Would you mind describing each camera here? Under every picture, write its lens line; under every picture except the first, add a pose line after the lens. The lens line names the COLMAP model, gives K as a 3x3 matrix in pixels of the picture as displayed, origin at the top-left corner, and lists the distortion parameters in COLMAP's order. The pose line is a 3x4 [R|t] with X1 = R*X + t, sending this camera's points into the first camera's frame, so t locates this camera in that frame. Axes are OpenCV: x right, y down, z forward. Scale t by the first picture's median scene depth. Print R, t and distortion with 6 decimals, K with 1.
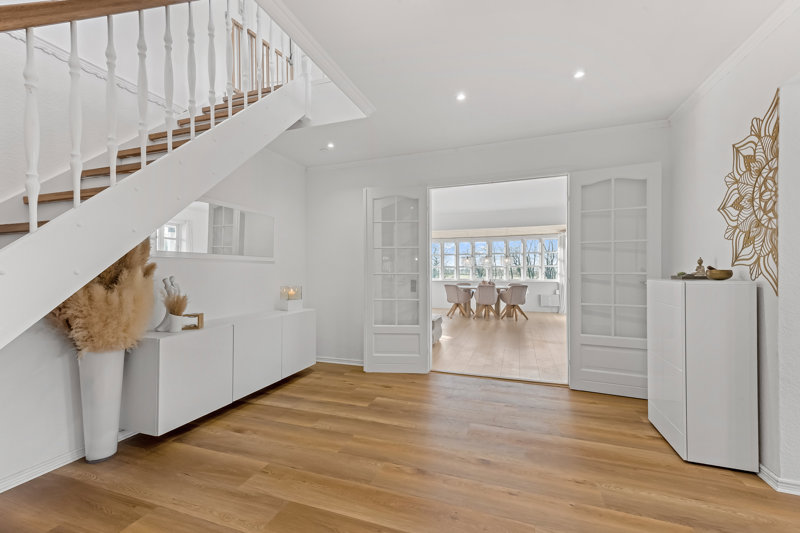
lens RADIAL K [[331.2, 0, 400.0], [0, 331.2, 266.5], [0, 0, 1]] dist [0.021898, -0.000265]
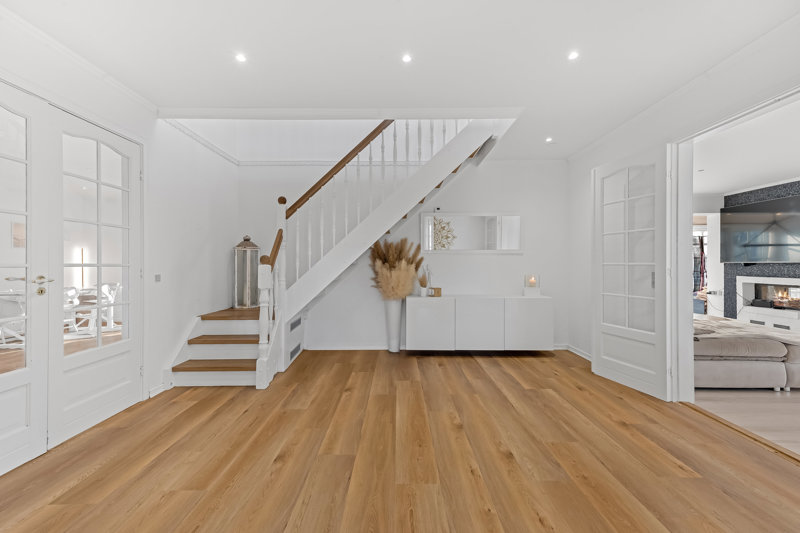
lens RADIAL K [[331.2, 0, 400.0], [0, 331.2, 266.5], [0, 0, 1]] dist [0.021898, -0.000265]
pose [[0.338766, 0.014053, -0.940766, 0.982236], [0.014041, 0.999702, 0.019989, 0.004298], [0.940766, -0.019981, 0.338468, 0.347326]]
